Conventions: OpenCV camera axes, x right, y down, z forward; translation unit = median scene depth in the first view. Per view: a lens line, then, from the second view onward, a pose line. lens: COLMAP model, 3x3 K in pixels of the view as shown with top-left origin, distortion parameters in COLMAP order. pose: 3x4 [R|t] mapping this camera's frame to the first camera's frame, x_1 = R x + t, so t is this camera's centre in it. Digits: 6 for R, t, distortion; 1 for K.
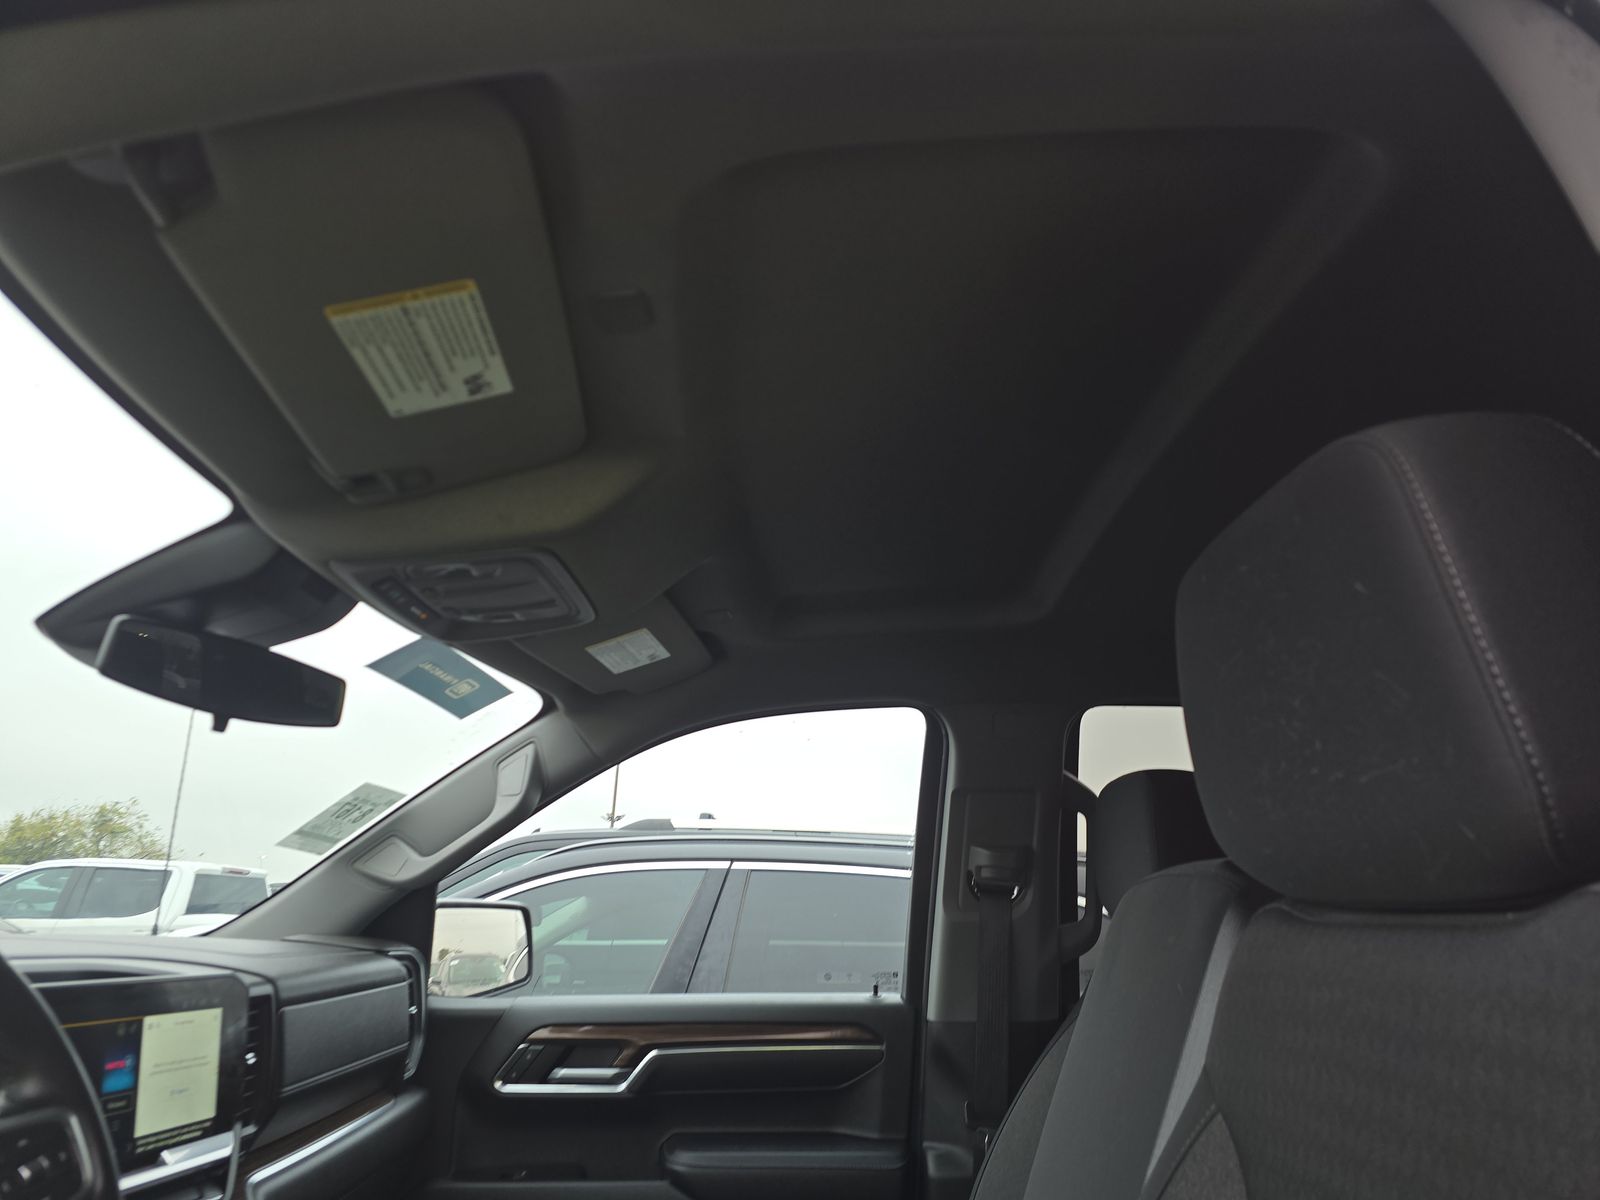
lens RADIAL K [[1084.3, 0, 795.6], [0, 1084.3, 604.3], [0, 0, 1]] dist [0.082596, -0.089366]
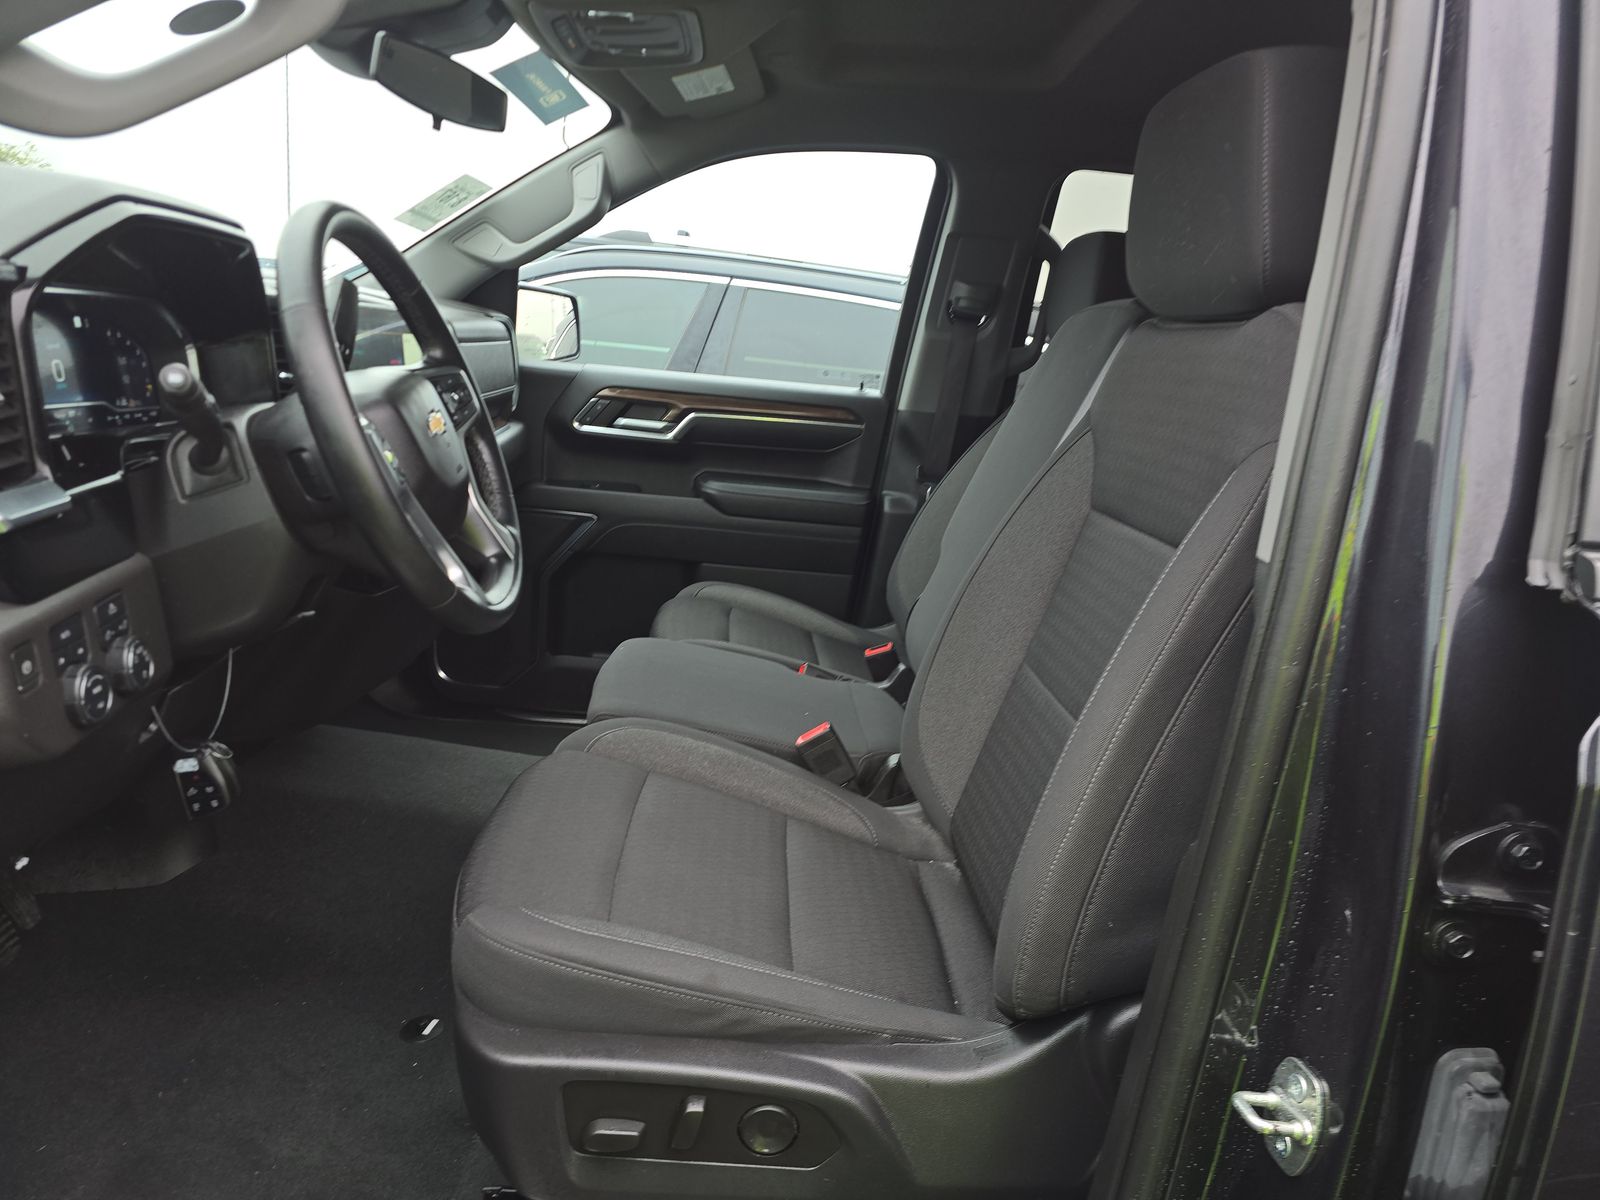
lens RADIAL K [[1084.3, 0, 795.6], [0, 1084.3, 604.3], [0, 0, 1]] dist [0.082596, -0.089366]
pose [[0.994431, 0.077942, 0.070936, -0.081814], [-0.102658, 0.868636, 0.484699, -0.046514], [-0.023839, -0.489281, 0.871800, -0.276501]]
